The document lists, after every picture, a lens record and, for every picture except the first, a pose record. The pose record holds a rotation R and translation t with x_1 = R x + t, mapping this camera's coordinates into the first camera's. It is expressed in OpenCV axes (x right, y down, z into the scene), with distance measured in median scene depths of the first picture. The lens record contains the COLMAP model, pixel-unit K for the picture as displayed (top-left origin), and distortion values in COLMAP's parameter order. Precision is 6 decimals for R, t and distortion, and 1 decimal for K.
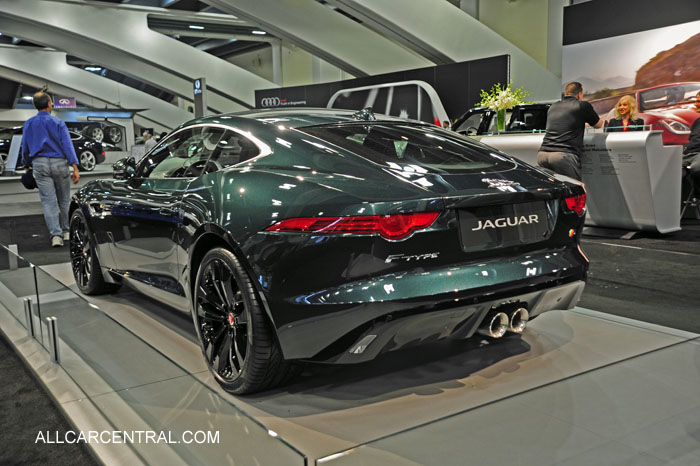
lens RADIAL K [[767.9, 0, 350.0], [0, 767.9, 233.0], [0, 0, 1]] dist [0.116512, 0.010284]
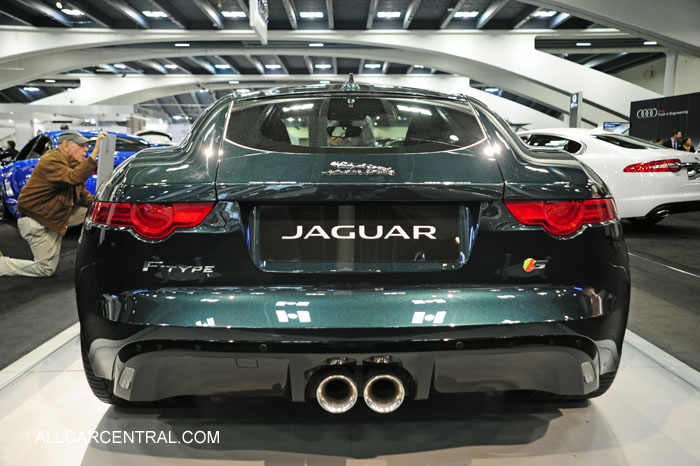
lens RADIAL K [[660.9, 0, 350.0], [0, 660.9, 233.0], [0, 0, 1]] dist [0.015875, 0.022250]
pose [[0.799887, 0.083990, -0.594245, 0.105352], [-0.088682, 0.995831, 0.021378, -0.004982], [0.593563, 0.035599, 0.804000, 0.115741]]
